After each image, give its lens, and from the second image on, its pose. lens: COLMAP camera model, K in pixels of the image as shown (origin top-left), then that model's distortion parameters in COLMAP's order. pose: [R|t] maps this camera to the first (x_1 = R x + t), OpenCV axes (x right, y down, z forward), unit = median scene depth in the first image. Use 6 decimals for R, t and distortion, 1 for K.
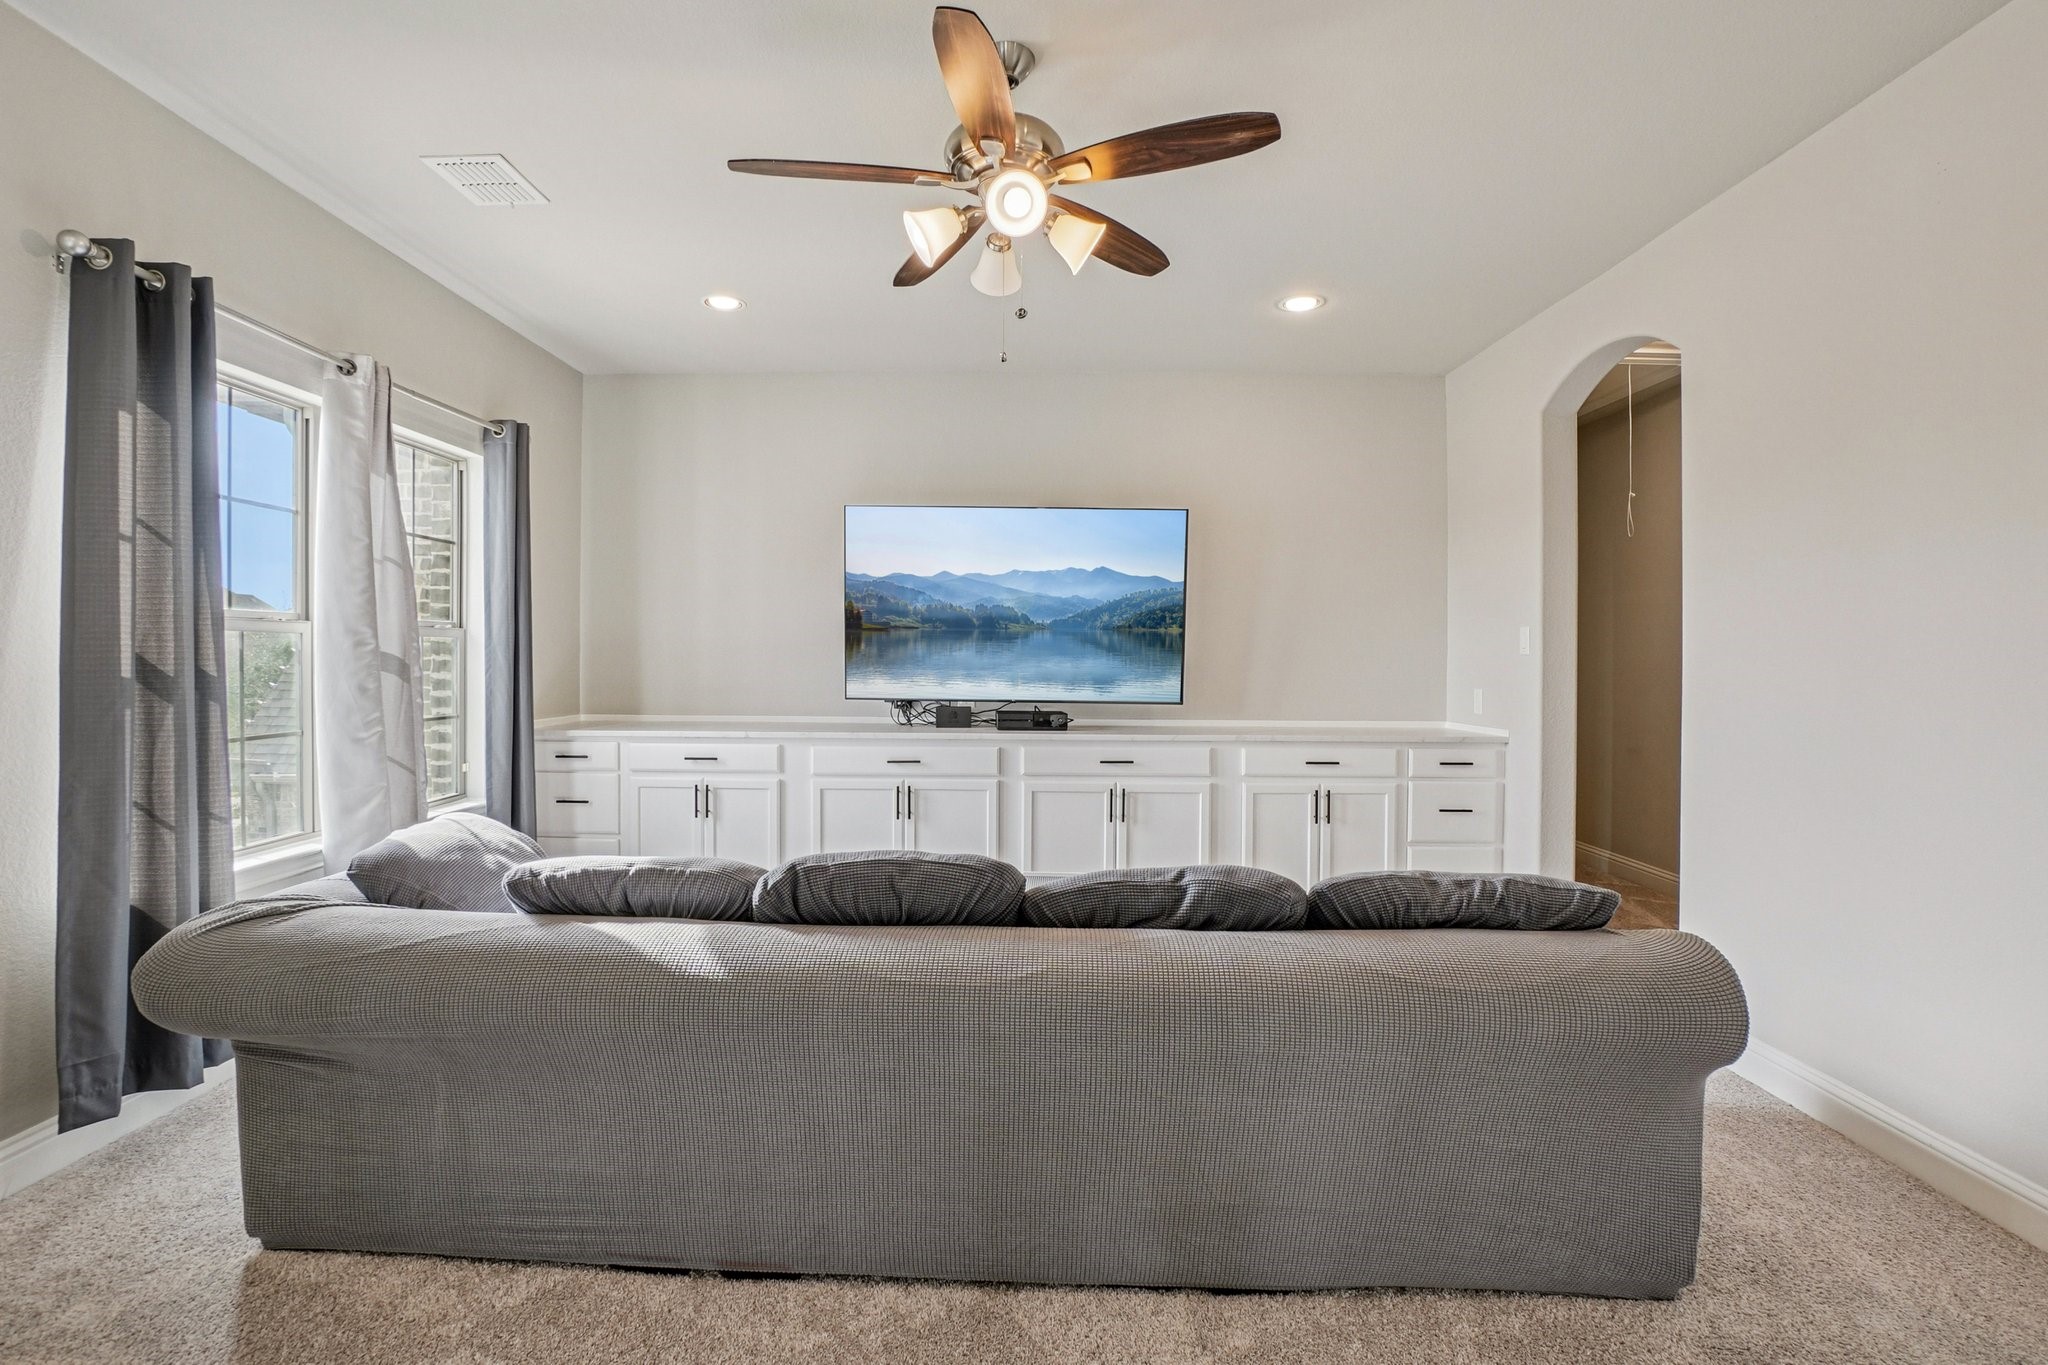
lens RADIAL K [[978.1, 0, 1021.9], [0, 978.1, 659.0], [0, 0, 1]] dist [-0.064636, 0.023690]
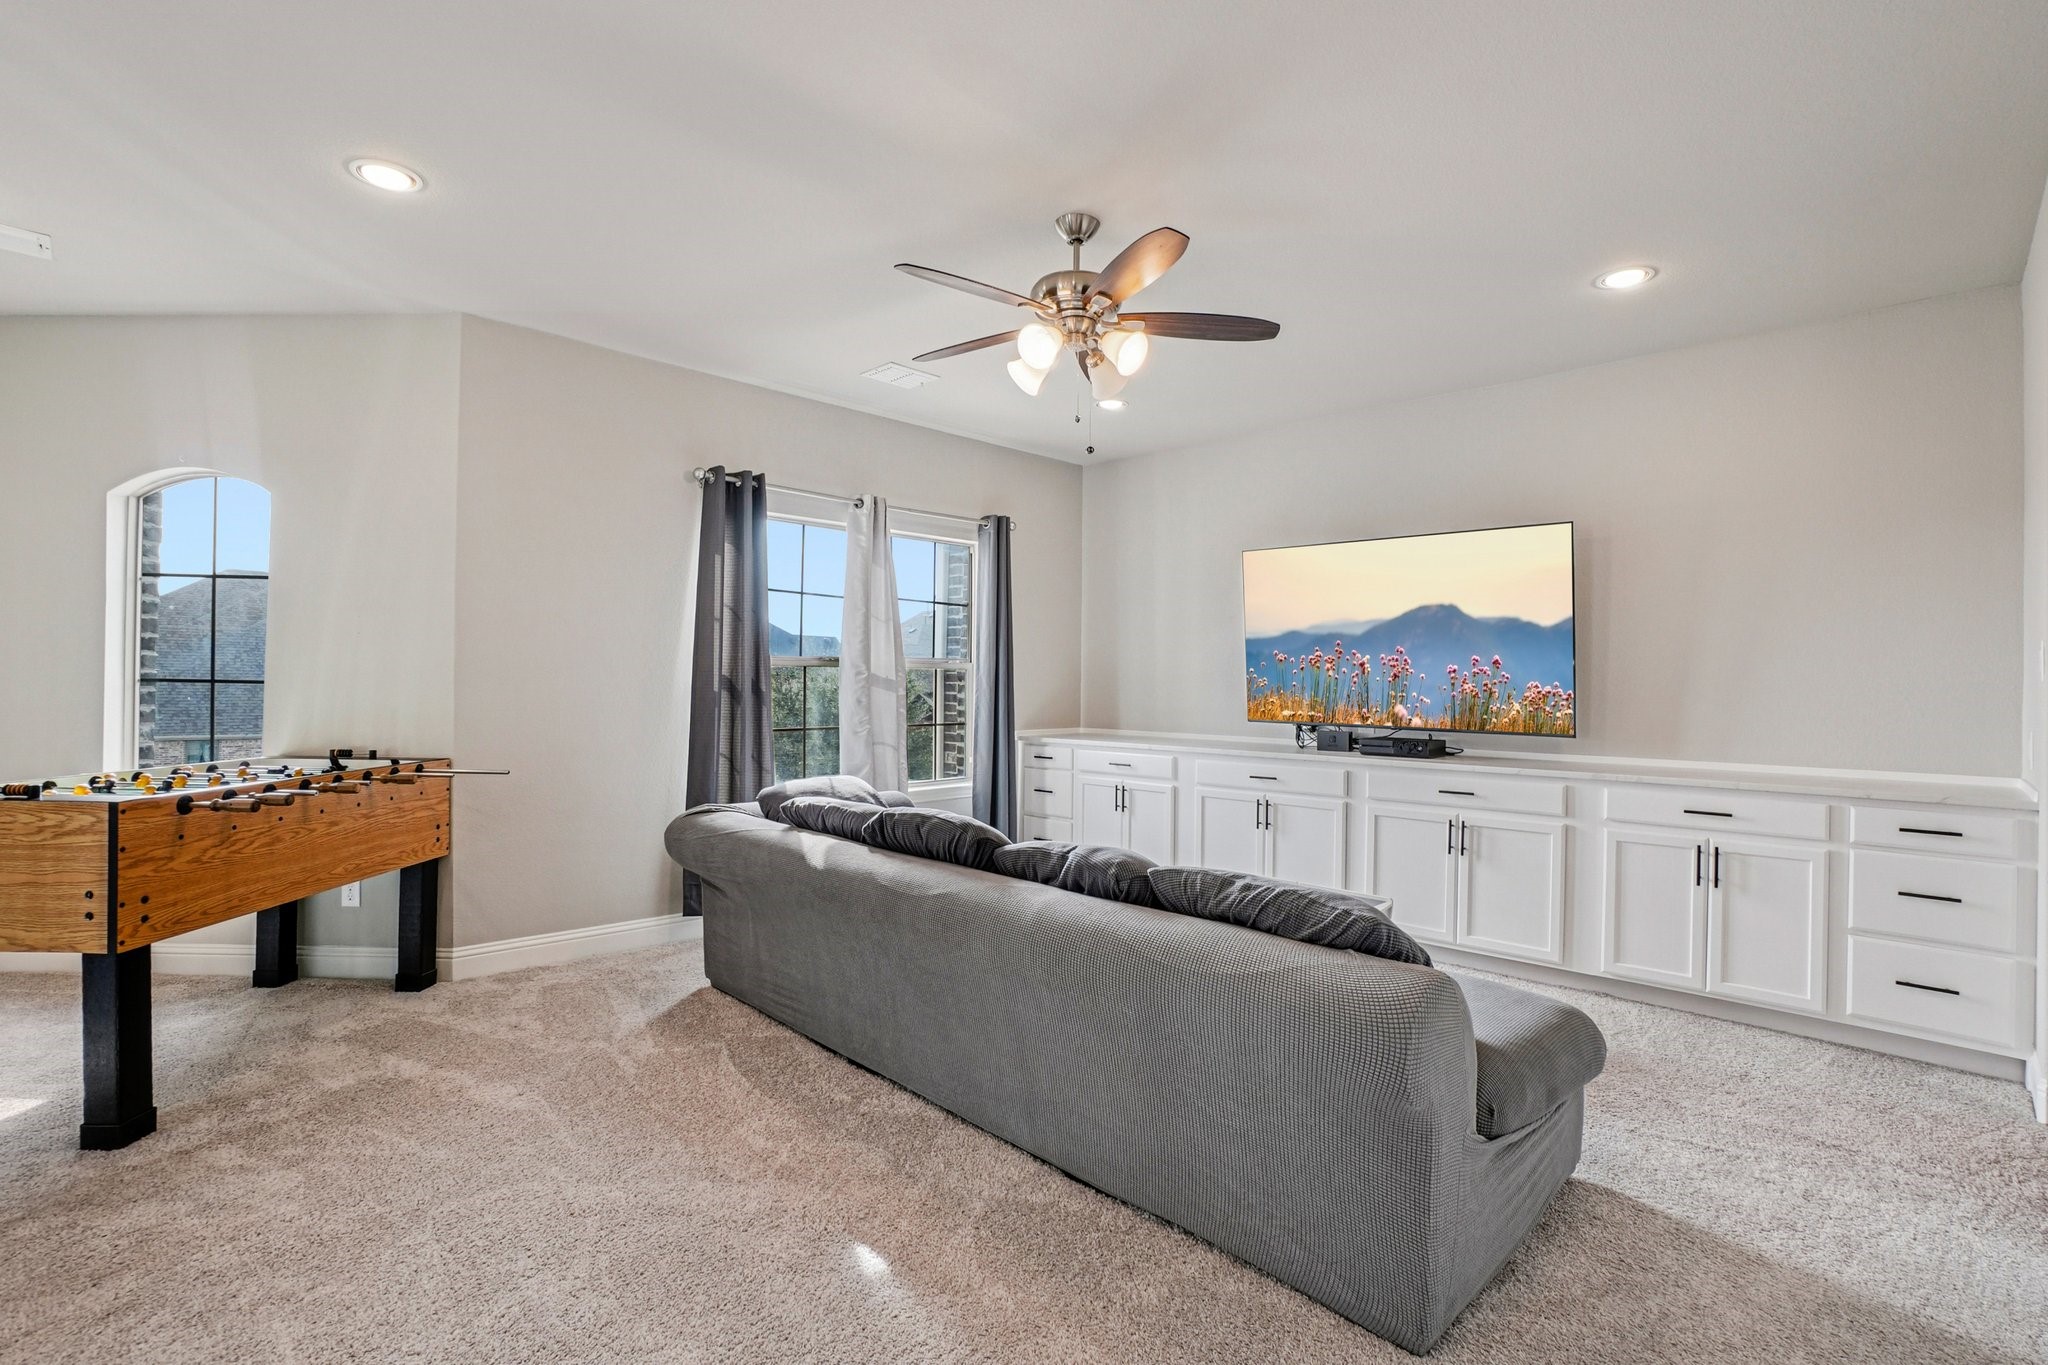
lens RADIAL K [[978.1, 0, 1021.9], [0, 978.1, 659.0], [0, 0, 1]] dist [-0.064636, 0.023690]
pose [[0.710936, -0.014503, -0.703107, 0.503094], [-0.009087, 0.999514, -0.029806, 0.005462], [0.703198, 0.027579, 0.710459, 0.010047]]
